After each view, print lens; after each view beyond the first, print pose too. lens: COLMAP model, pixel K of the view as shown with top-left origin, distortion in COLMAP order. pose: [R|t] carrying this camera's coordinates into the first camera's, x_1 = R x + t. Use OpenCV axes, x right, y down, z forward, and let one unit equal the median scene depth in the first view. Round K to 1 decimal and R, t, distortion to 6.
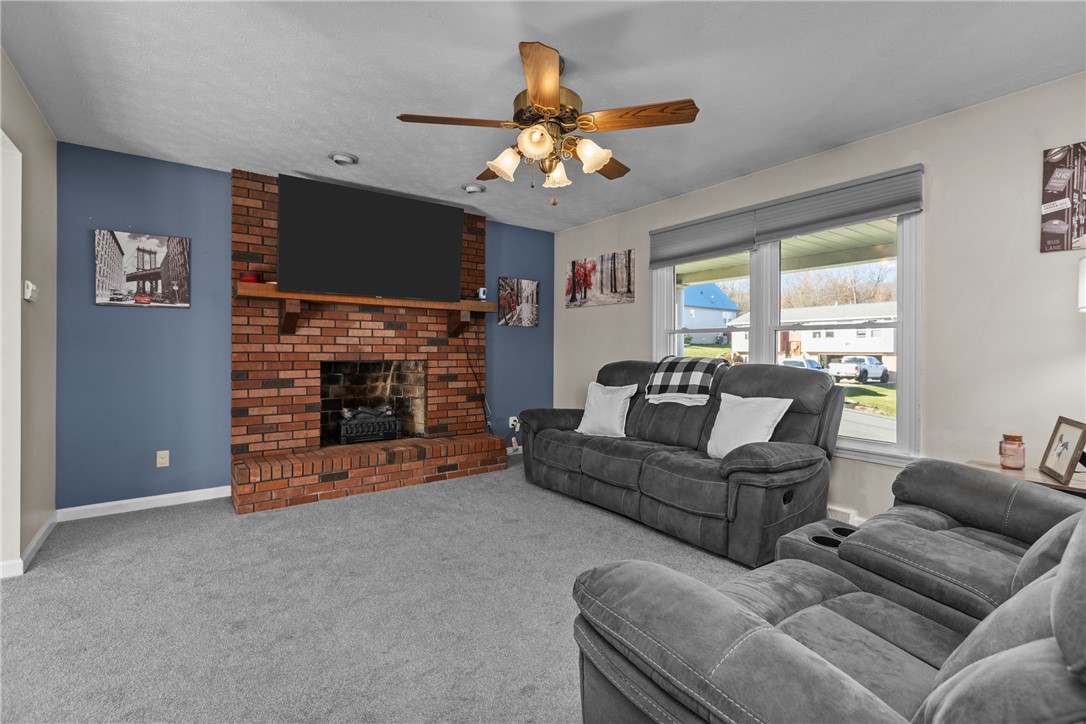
lens RADIAL K [[494.3, 0, 548.5], [0, 494.3, 363.0], [0, 0, 1]] dist [0.002114, 0.000160]
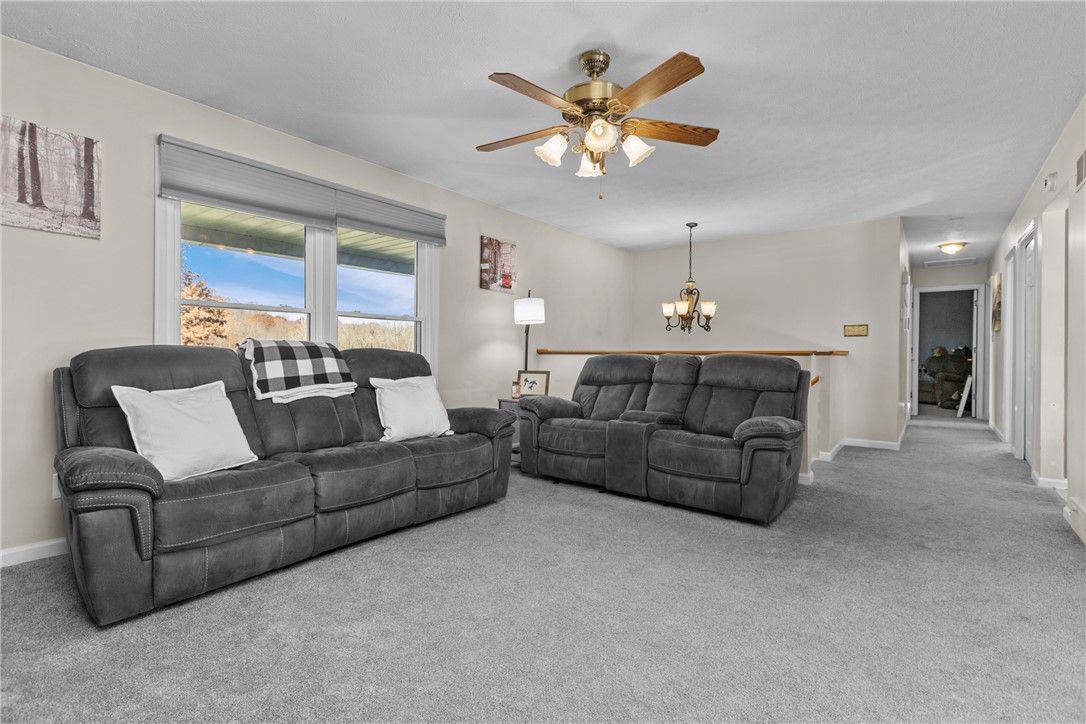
lens RADIAL K [[502.7, 0, 546.4], [0, 502.7, 357.2], [0, 0, 1]] dist [0.000822, 0.000159]
pose [[-0.262336, -0.018669, 0.964796, -0.657507], [0.009733, 0.999711, 0.021991, 0.001309], [-0.964927, 0.015159, -0.262079, 0.880639]]
